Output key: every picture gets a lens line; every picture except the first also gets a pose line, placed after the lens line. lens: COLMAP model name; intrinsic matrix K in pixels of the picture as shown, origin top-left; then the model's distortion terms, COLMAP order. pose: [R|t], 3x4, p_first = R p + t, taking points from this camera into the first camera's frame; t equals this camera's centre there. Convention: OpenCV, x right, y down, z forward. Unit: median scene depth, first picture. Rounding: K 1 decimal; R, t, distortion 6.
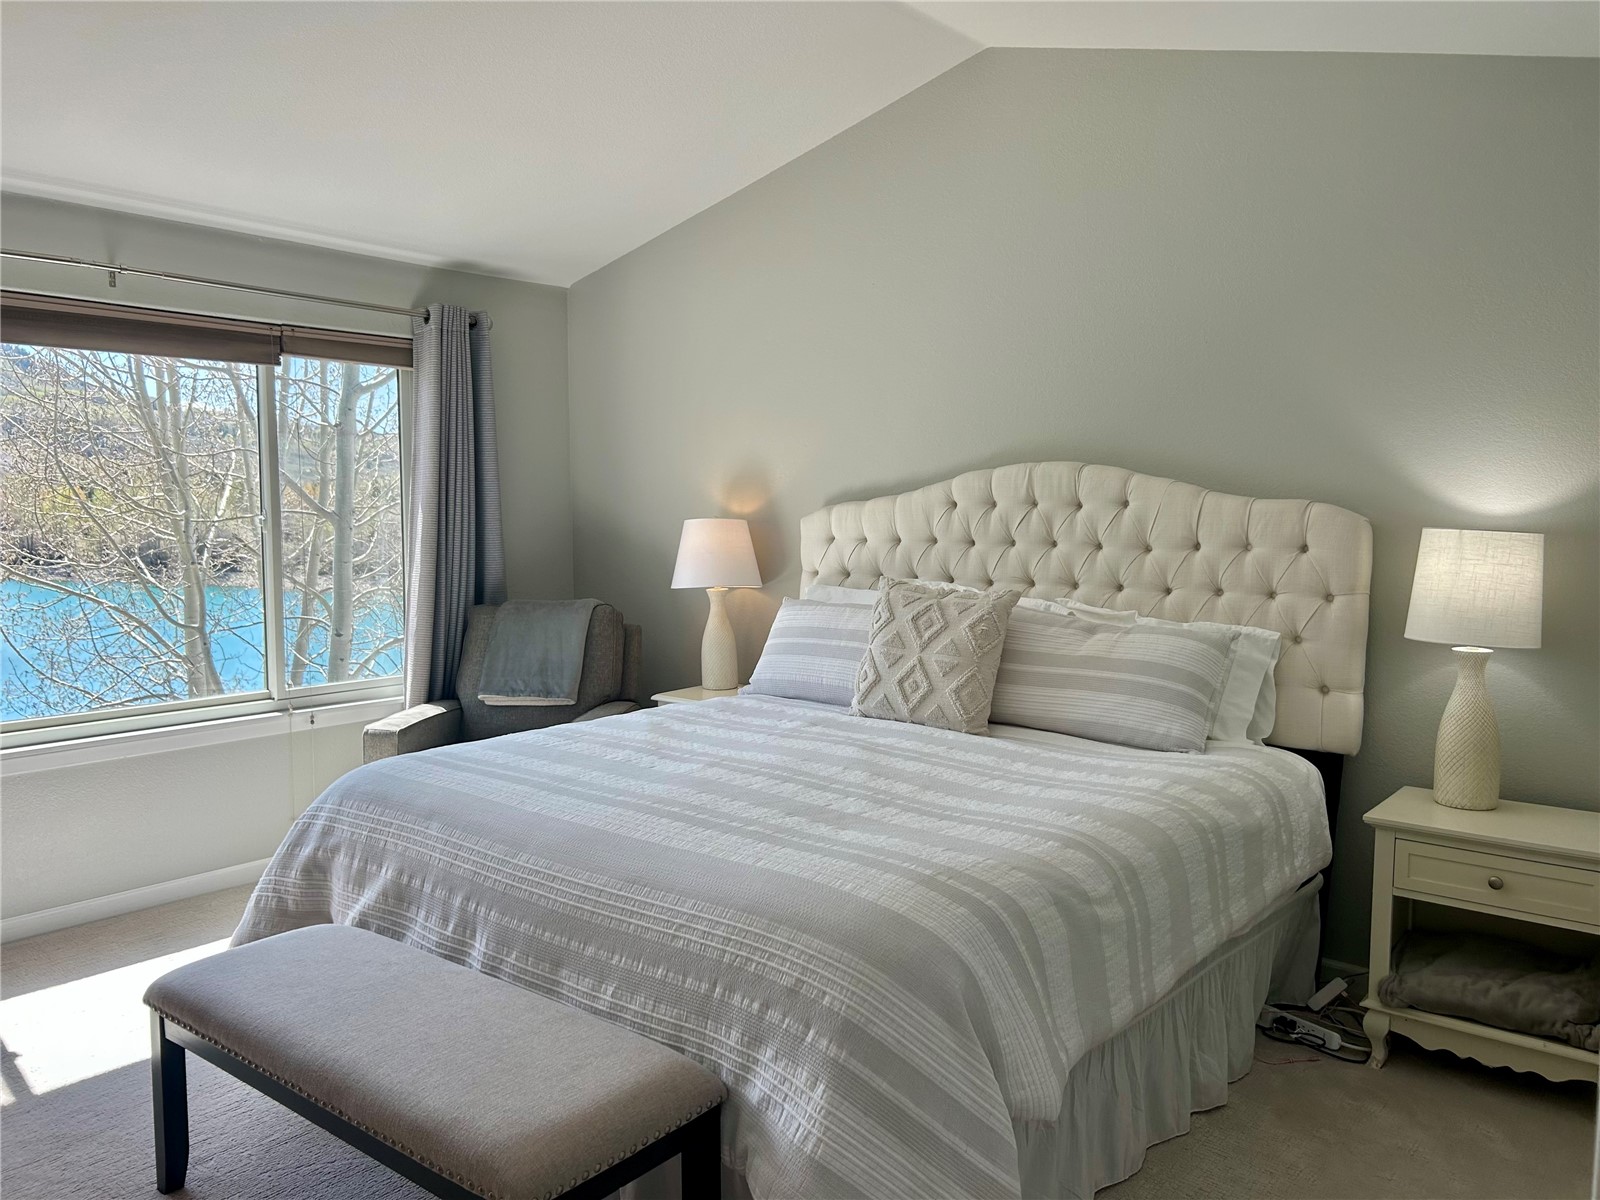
lens RADIAL K [[1211.7, 0, 800.0], [0, 1211.7, 600.0], [0, 0, 1]] dist [0.063626, -0.004211]
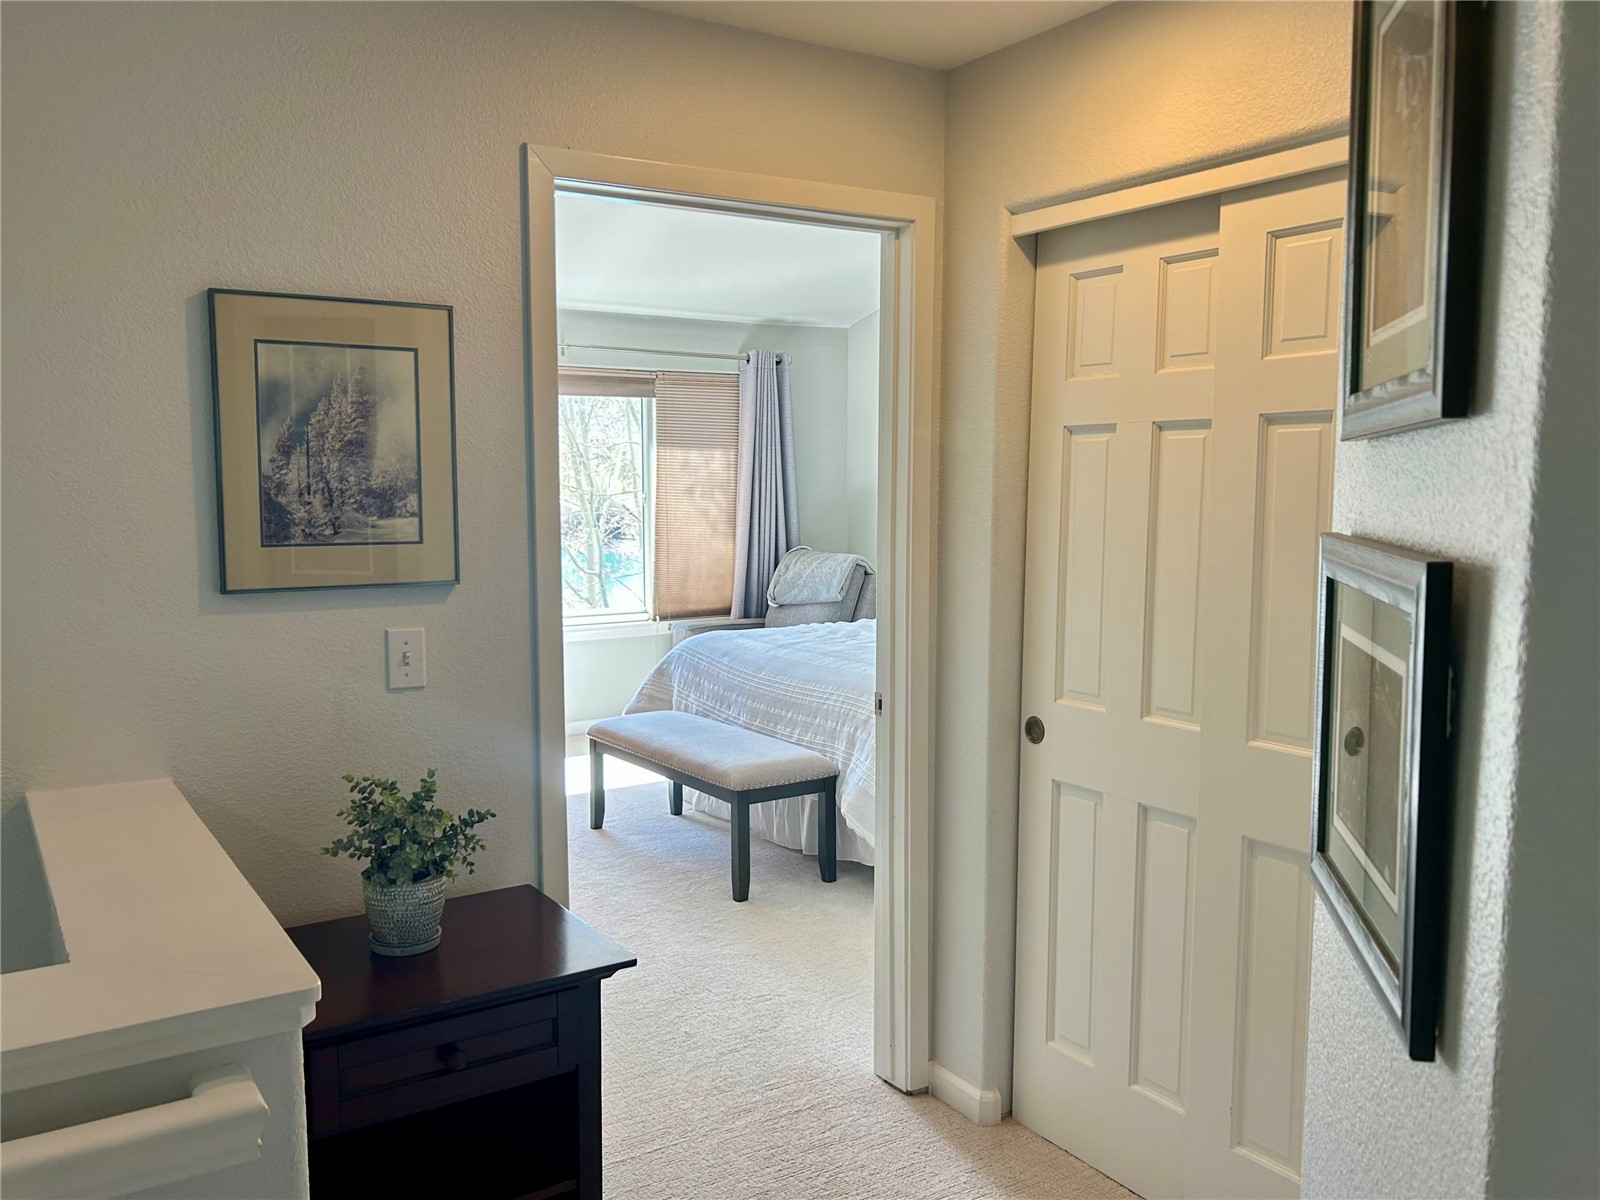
lens RADIAL K [[1259.0, 0, 800.0], [0, 1259.0, 600.0], [0, 0, 1]] dist [-0.004701, -0.002630]
pose [[0.959698, 0.027599, -0.279675, 0.271050], [-0.021224, 0.999442, 0.025798, 0.025234], [0.280231, -0.018822, 0.959748, -0.642683]]
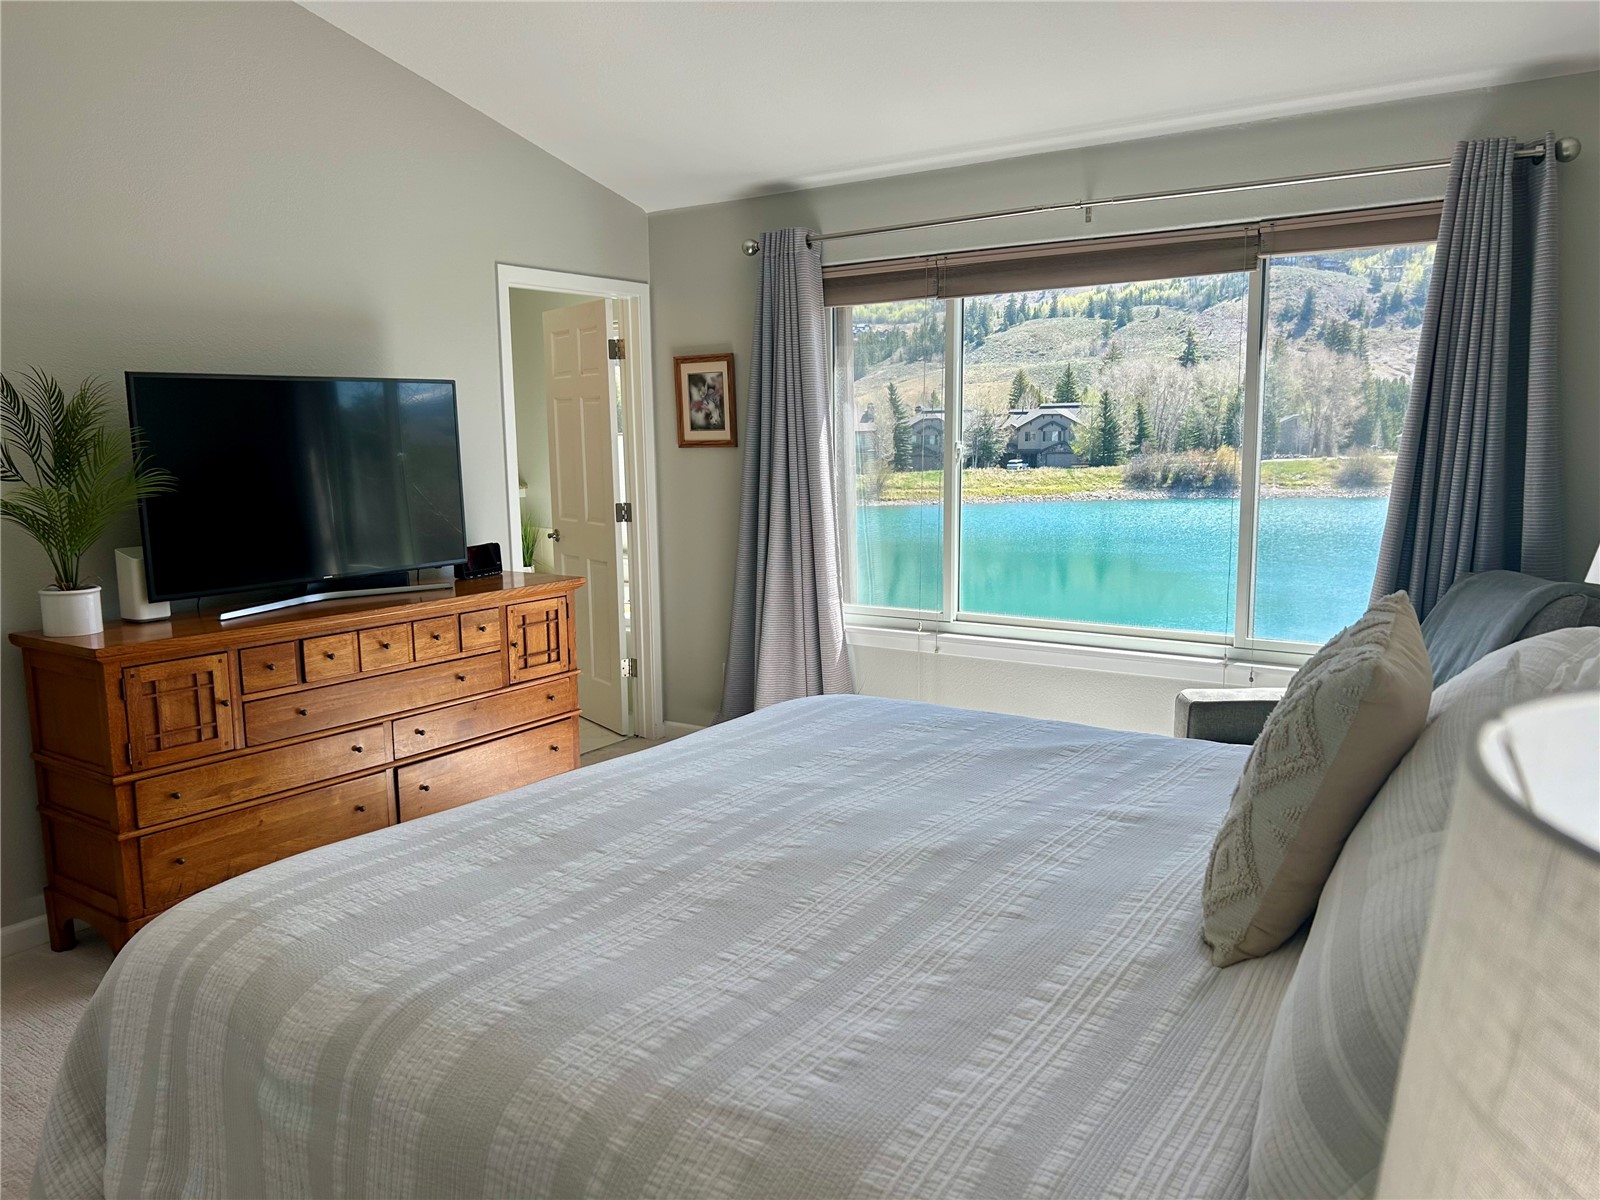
lens RADIAL K [[1211.7, 0, 800.0], [0, 1211.7, 600.0], [0, 0, 1]] dist [0.063626, -0.004211]
pose [[0.102367, 0.148316, -0.983628, 0.622376], [-0.069927, 0.987449, 0.141615, -0.084348], [0.992286, 0.054285, 0.111453, 0.840858]]
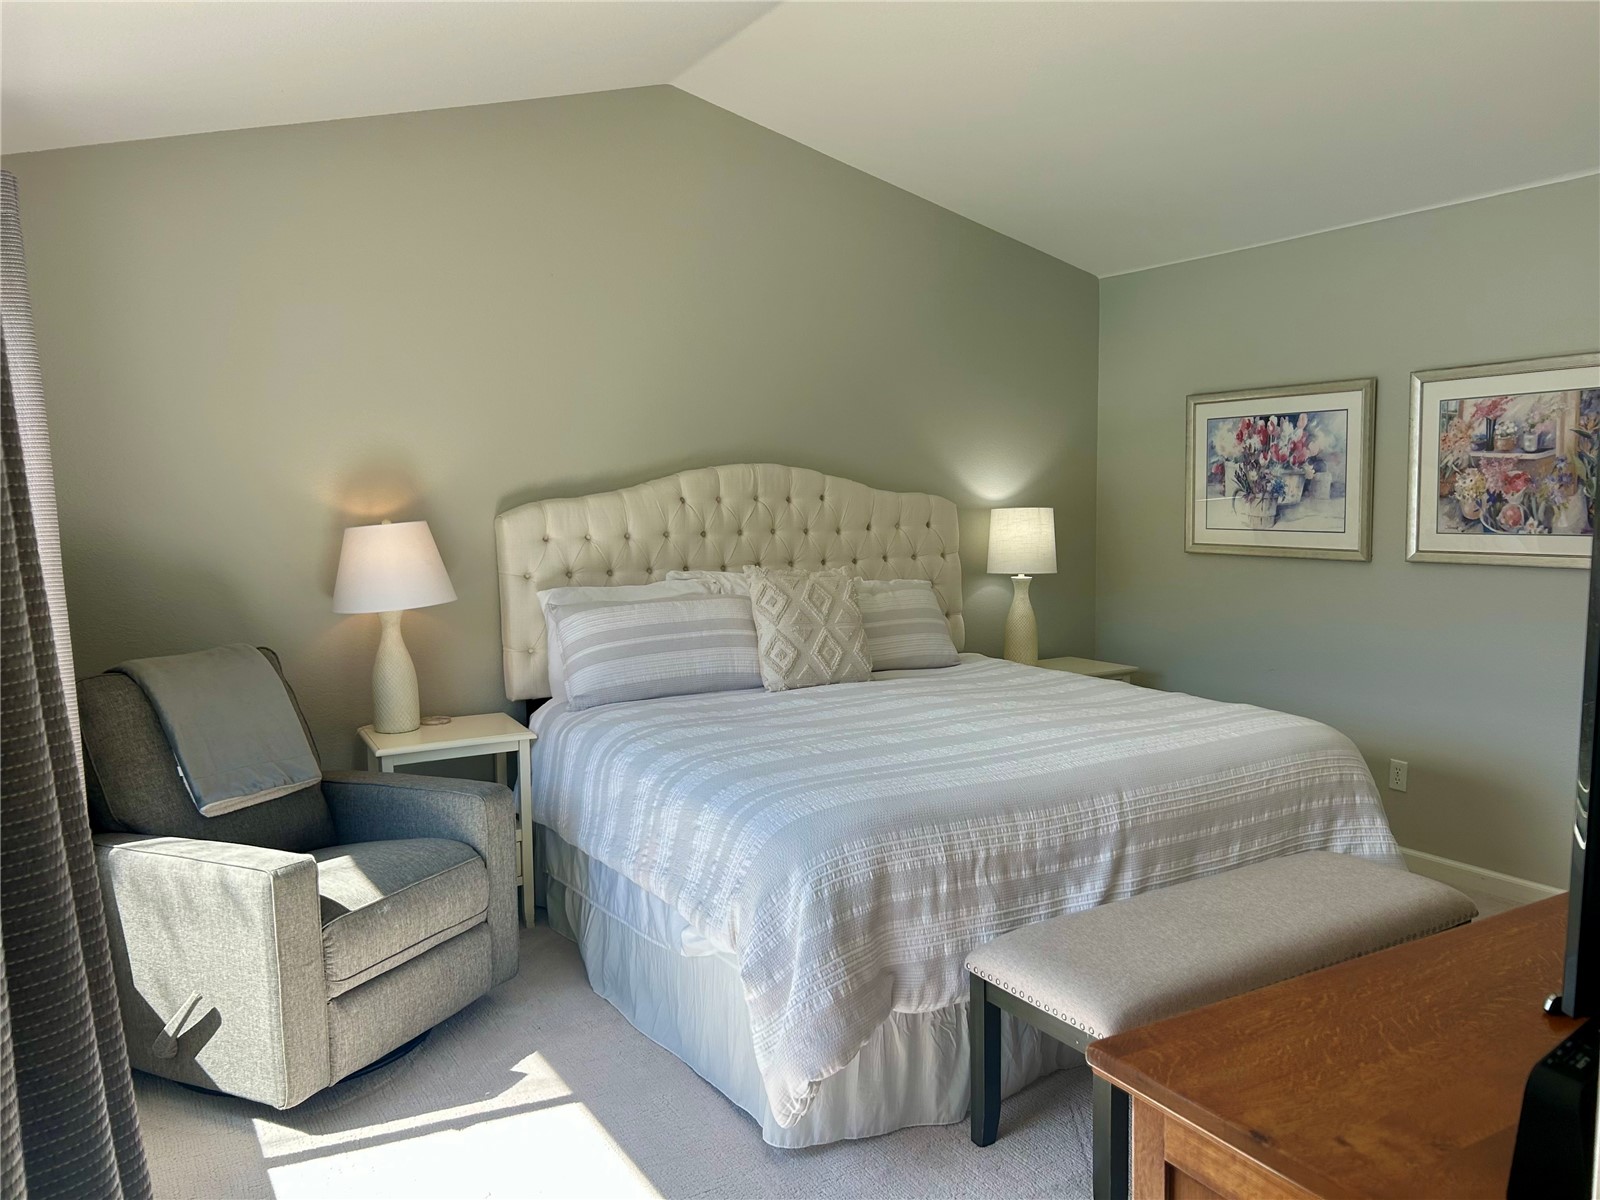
lens RADIAL K [[1190.0, 0, 800.0], [0, 1190.0, 600.0], [0, 0, 1]] dist [0.038532, -0.005911]
pose [[0.317179, -0.090382, 0.944049, -0.967817], [0.088118, 0.993951, 0.065554, -0.056725], [-0.944263, 0.062396, 0.323225, 0.623894]]
